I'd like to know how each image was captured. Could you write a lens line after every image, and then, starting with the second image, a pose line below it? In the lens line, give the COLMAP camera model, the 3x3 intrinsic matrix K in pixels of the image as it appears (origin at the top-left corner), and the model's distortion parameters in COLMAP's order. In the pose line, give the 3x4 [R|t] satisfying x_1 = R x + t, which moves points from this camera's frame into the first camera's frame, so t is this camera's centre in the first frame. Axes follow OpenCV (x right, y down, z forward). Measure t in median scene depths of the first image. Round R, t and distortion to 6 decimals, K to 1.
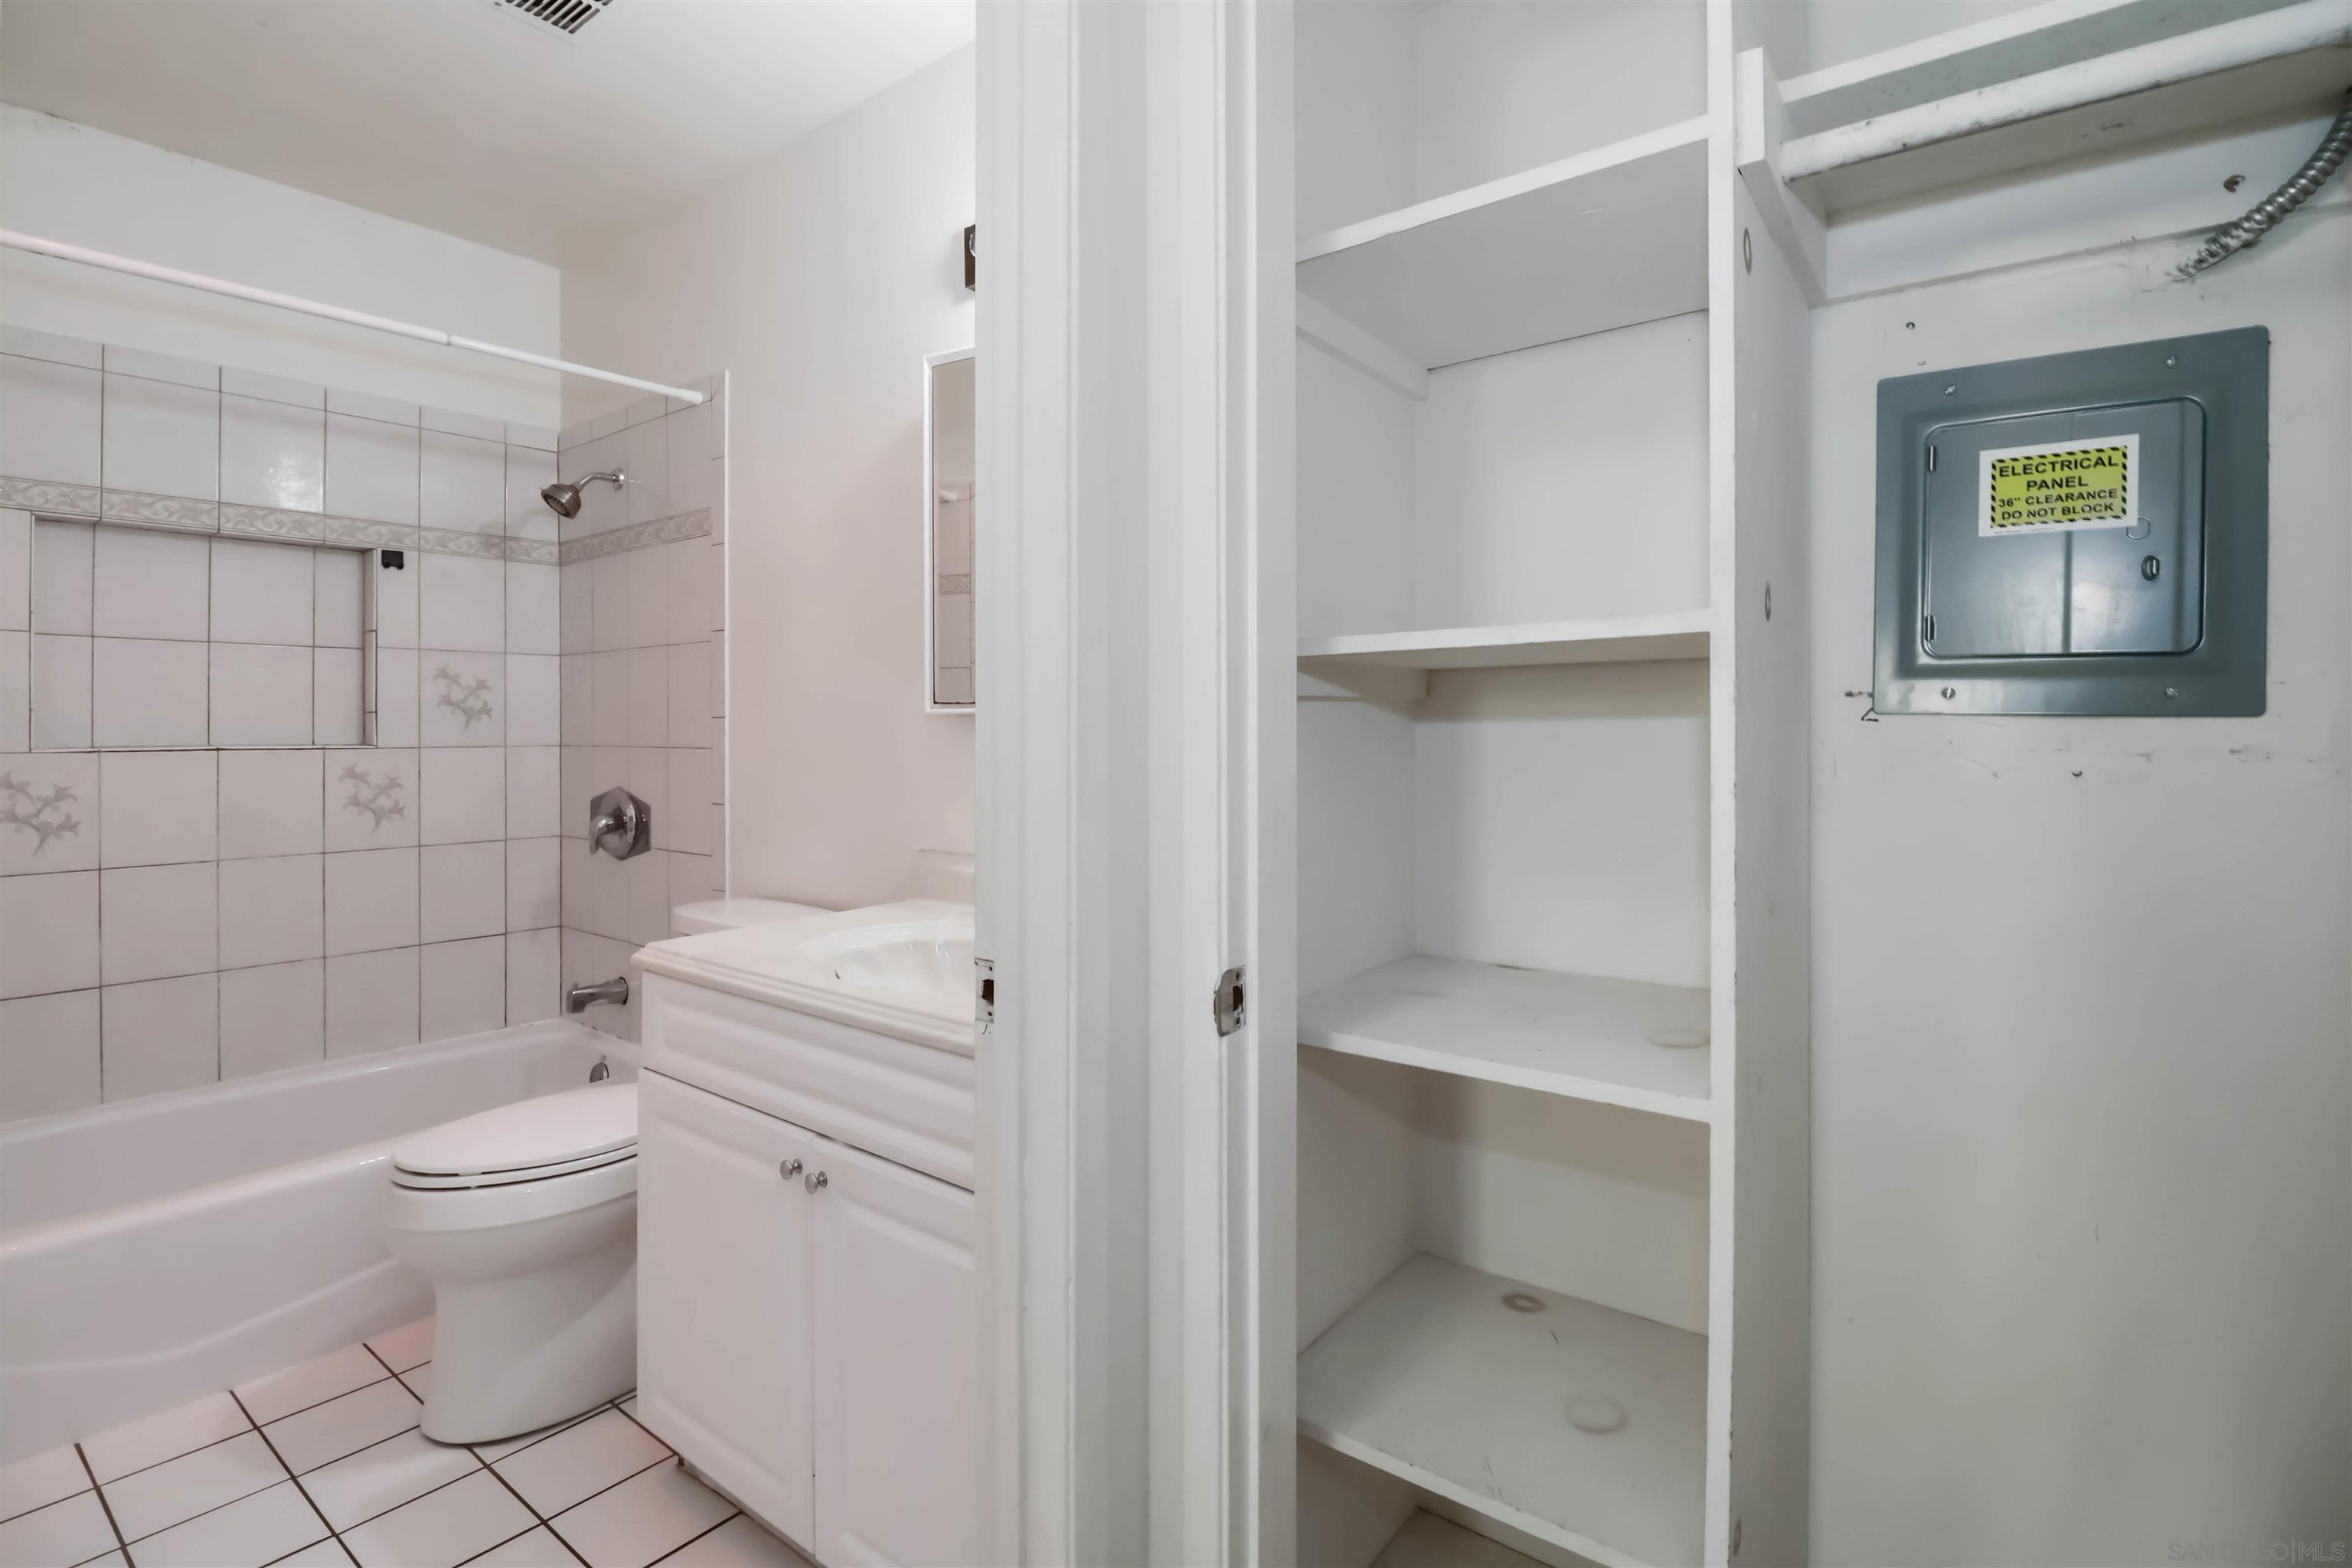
lens RADIAL K [[1108.8, 0, 1185.6], [0, 1108.8, 735.4], [0, 0, 1]] dist [0.000404, -0.013920]
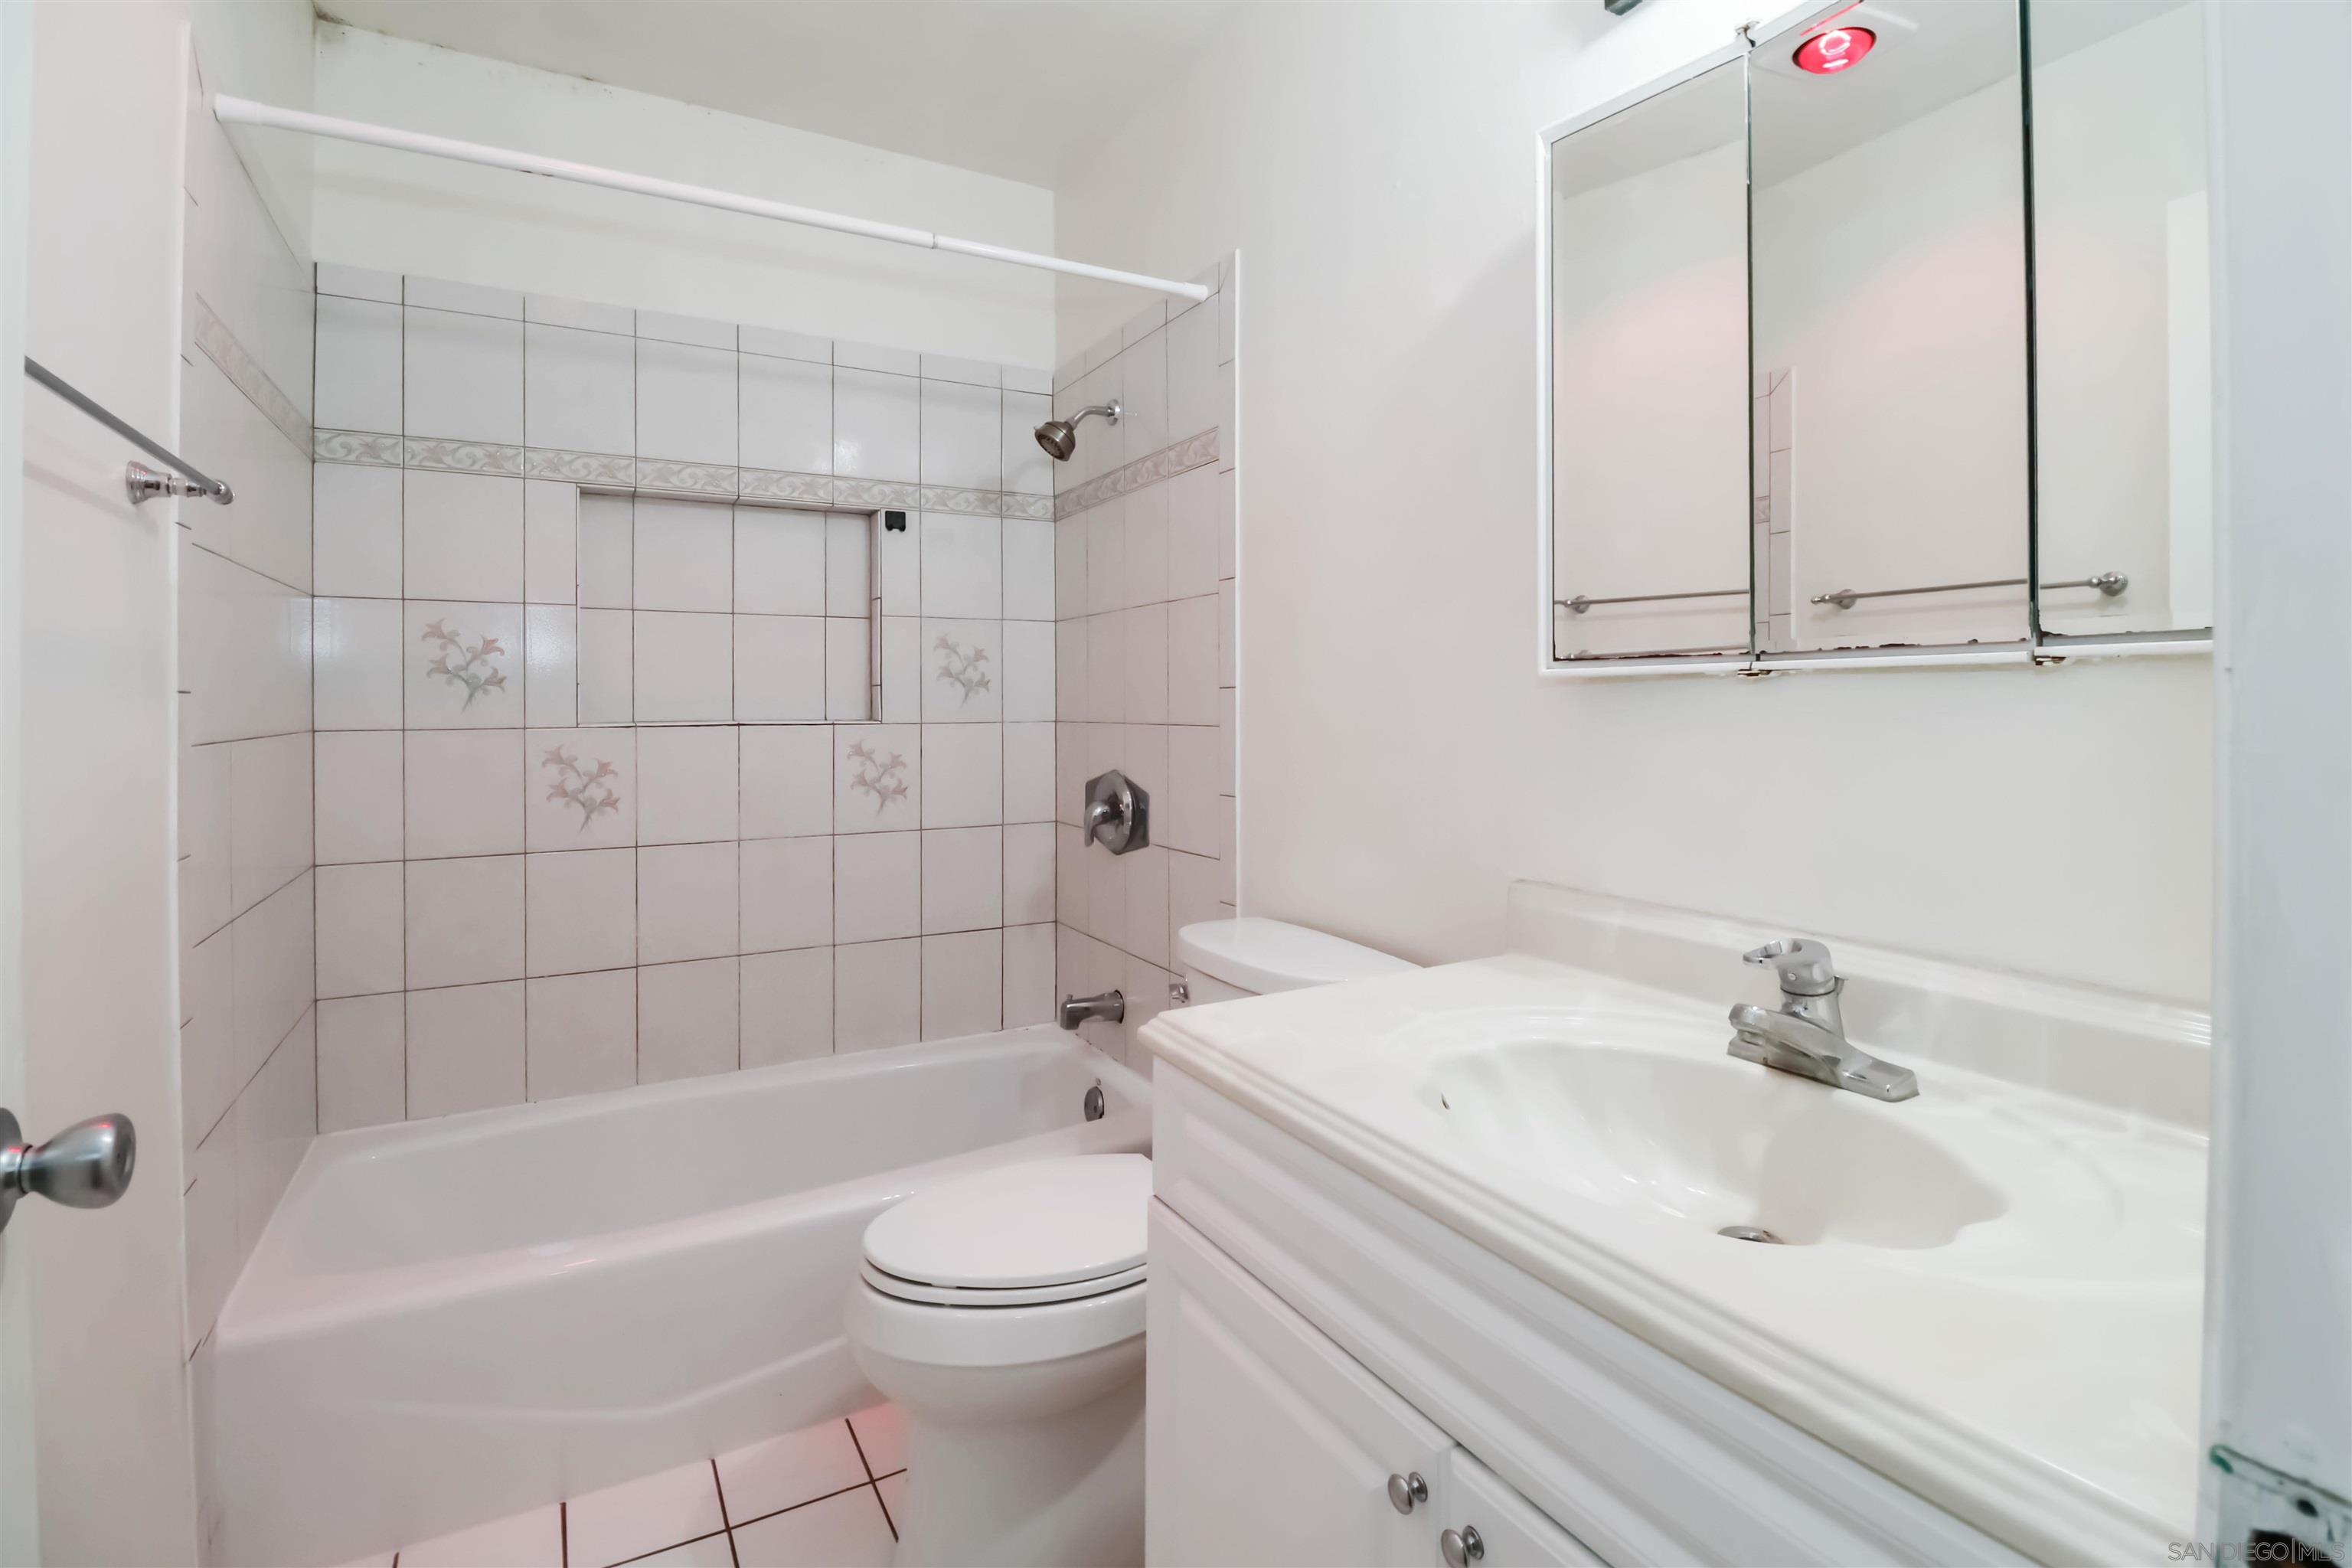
lens RADIAL K [[1115.5, 0, 1188.0], [0, 1115.5, 718.9], [0, 0, 1]] dist [-0.000372, -0.010839]
pose [[0.920771, 0.003005, -0.390091, -0.126967], [0.000018, 0.999970, 0.007745, 0.000127], [0.390103, -0.007138, 0.920744, 0.235140]]
